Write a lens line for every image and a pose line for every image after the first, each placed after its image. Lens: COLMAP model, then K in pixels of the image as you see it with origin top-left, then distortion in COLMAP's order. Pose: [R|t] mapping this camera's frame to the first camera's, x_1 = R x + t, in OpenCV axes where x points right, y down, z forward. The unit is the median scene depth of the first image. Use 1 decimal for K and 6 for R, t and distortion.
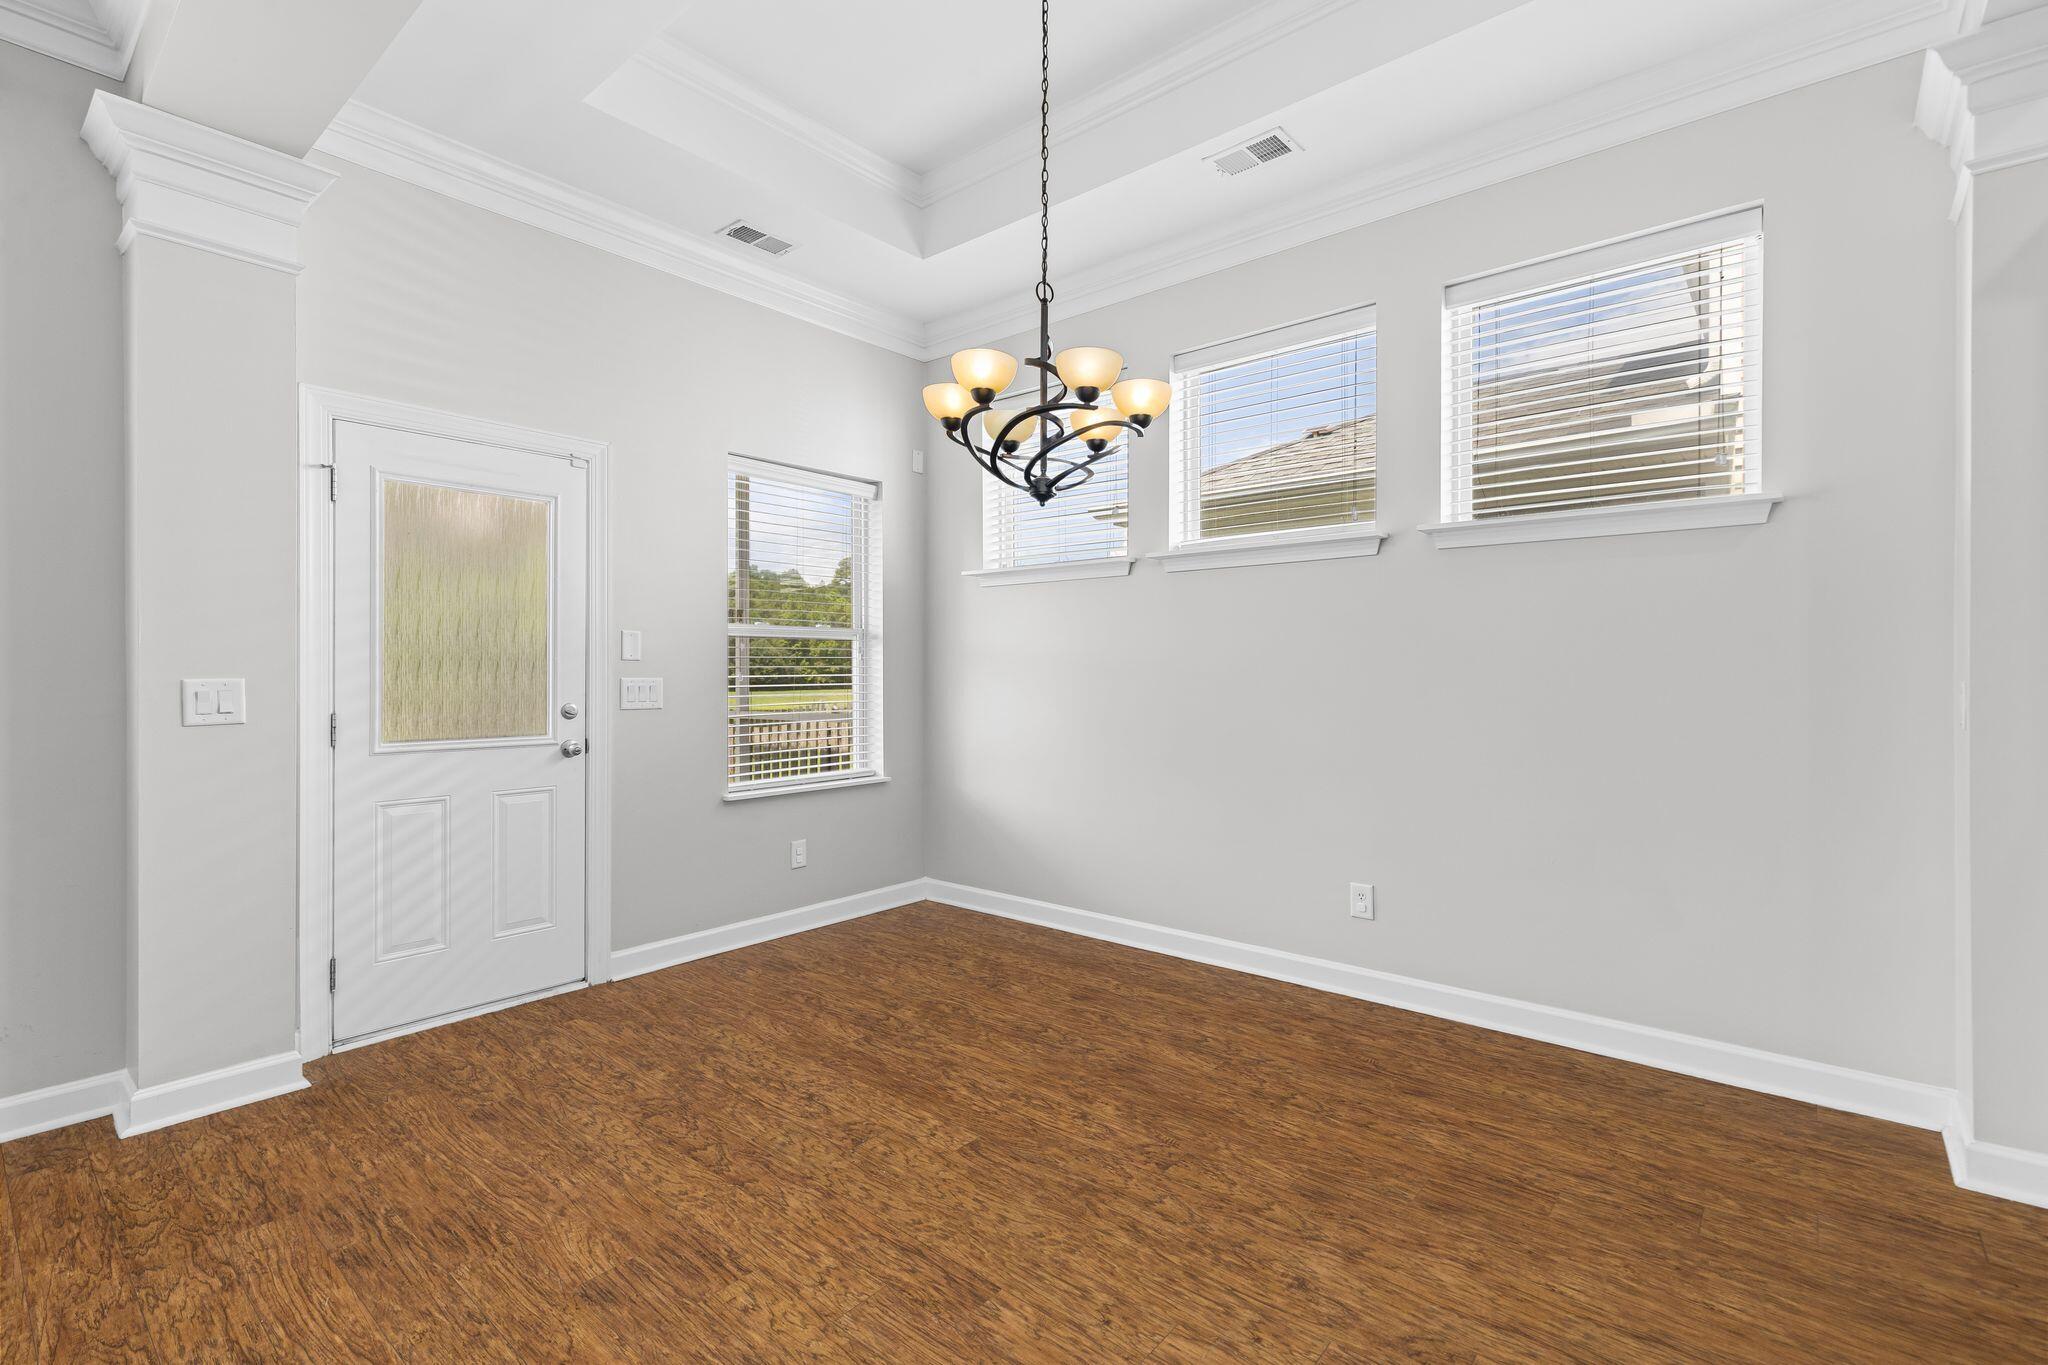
lens RADIAL K [[922.9, 0, 1029.5], [0, 922.9, 673.8], [0, 0, 1]] dist [0.006635, -0.000471]
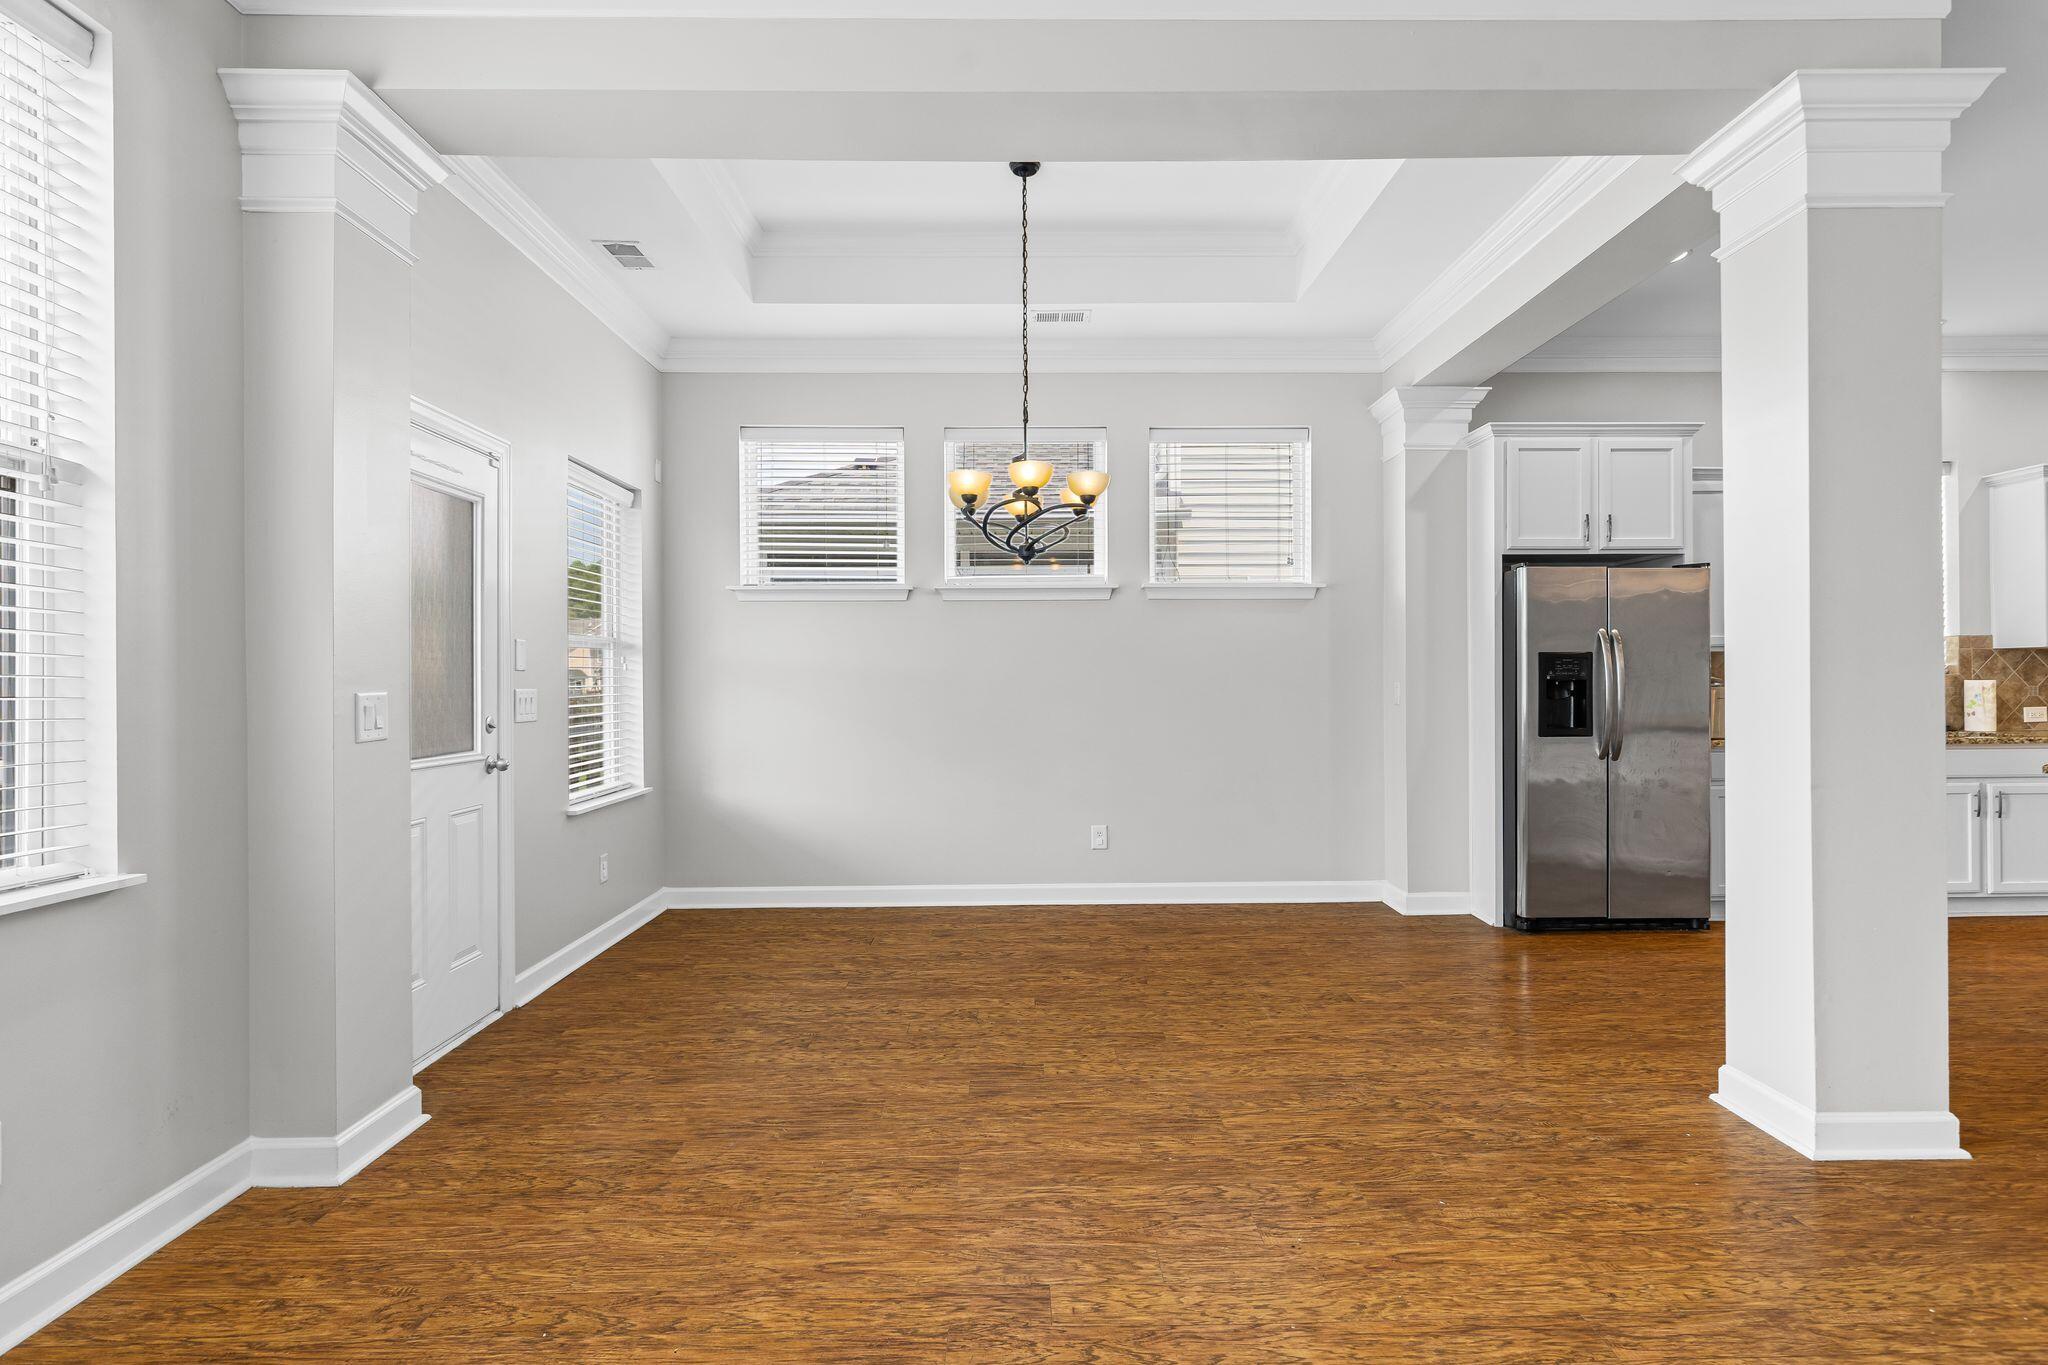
lens RADIAL K [[1052.3, 0, 1046.2], [0, 1052.3, 672.0], [0, 0, 1]] dist [0.003298, 0.000360]
pose [[0.748303, 0.000678, 0.663357, -0.898394], [0.005978, 0.999952, -0.007765, -0.001442], [-0.663330, 0.009776, 0.748263, -0.207084]]
